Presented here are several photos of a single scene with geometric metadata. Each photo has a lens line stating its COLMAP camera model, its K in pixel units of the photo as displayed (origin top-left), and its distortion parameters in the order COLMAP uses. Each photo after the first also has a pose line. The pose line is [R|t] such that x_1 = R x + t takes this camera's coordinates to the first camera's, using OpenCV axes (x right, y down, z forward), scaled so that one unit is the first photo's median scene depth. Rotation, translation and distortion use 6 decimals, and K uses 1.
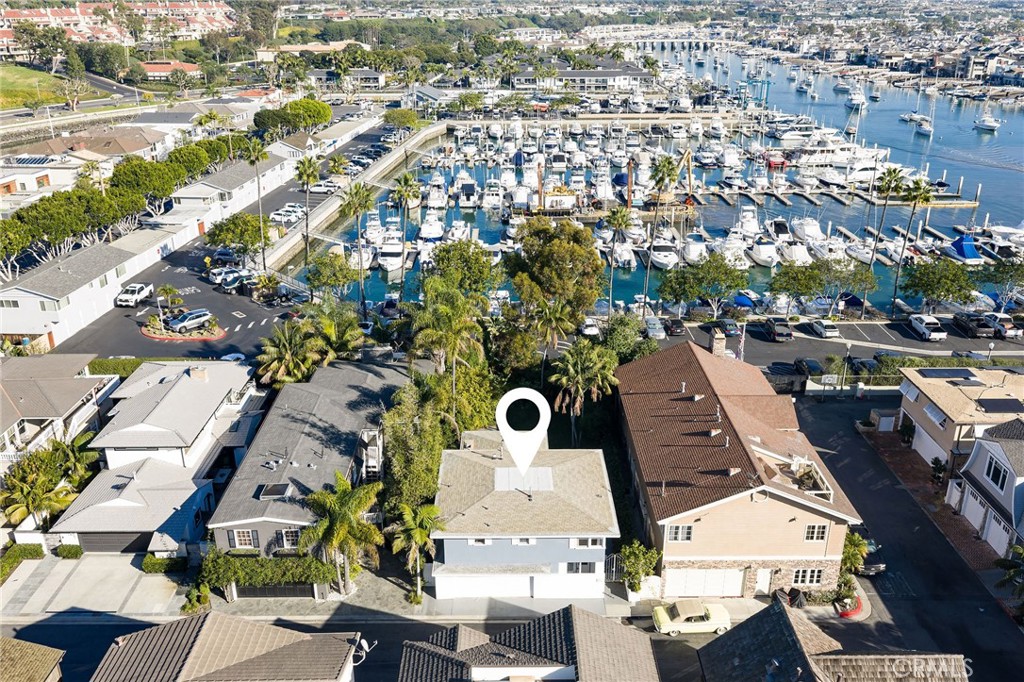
lens RADIAL K [[847.1, 0, 513.6], [0, 847.1, 336.2], [0, 0, 1]] dist [0.016090, -0.020071]
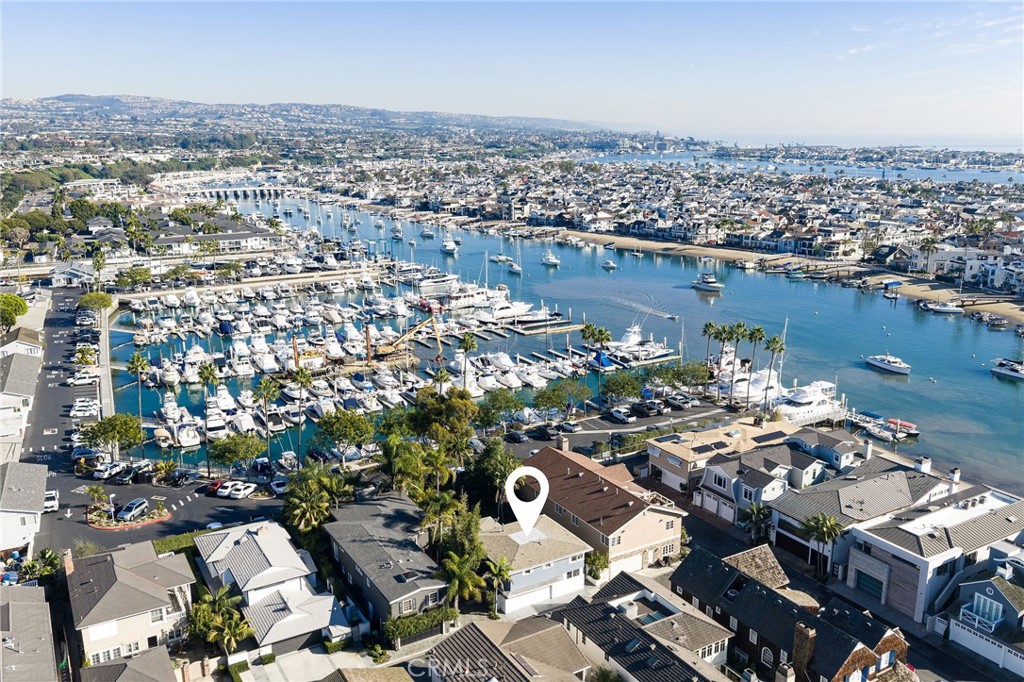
lens RADIAL K [[847.1, 0, 512.9], [0, 847.1, 341.1], [0, 0, 1]] dist [0.016090, -0.020071]
pose [[0.862940, -0.120100, 0.490826, -0.321741], [0.185775, 0.978721, -0.087136, -0.031787], [-0.469917, 0.166376, 0.866889, -0.228816]]
